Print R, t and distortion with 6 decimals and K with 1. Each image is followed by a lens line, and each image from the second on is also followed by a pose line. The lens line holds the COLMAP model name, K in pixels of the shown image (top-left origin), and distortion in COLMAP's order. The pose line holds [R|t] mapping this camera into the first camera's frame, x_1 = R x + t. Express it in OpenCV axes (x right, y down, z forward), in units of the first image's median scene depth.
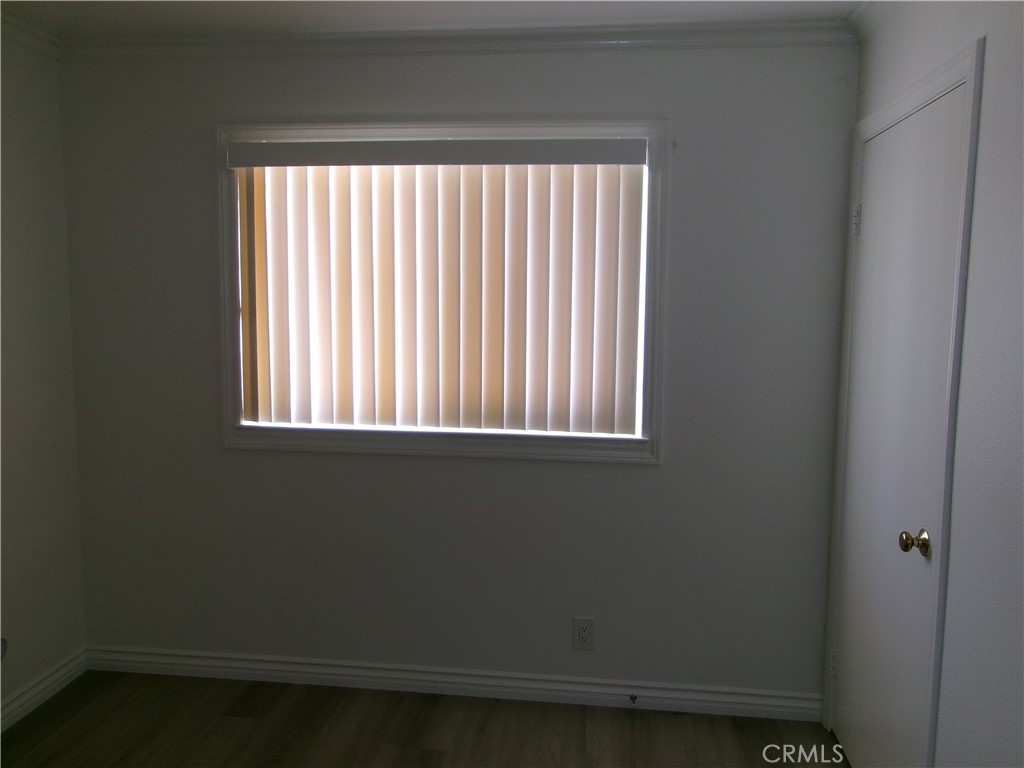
lens RADIAL K [[791.2, 0, 514.1], [0, 791.2, 378.2], [0, 0, 1]] dist [-0.036259, 0.058277]
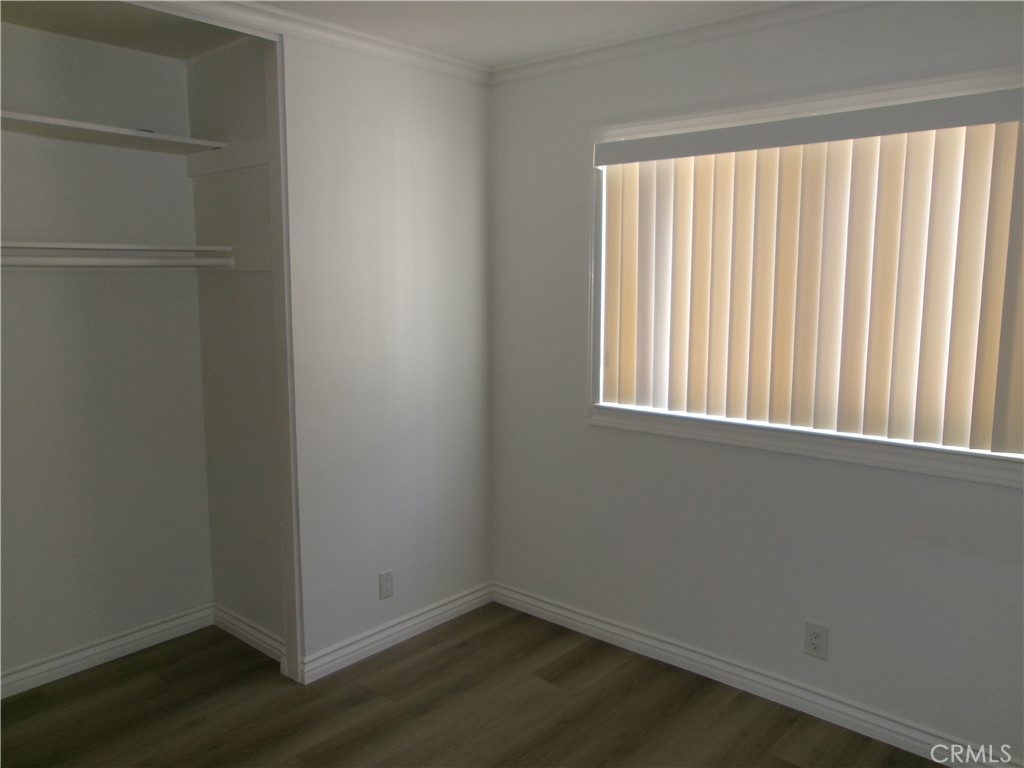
lens RADIAL K [[810.1, 0, 479.2], [0, 810.1, 417.7], [0, 0, 1]] dist [0.004277, 0.002535]
pose [[0.813891, 0.087522, -0.574388, 0.181231], [-0.056750, 0.995837, 0.071327, 0.006278], [0.578240, -0.025456, 0.815470, -0.015095]]
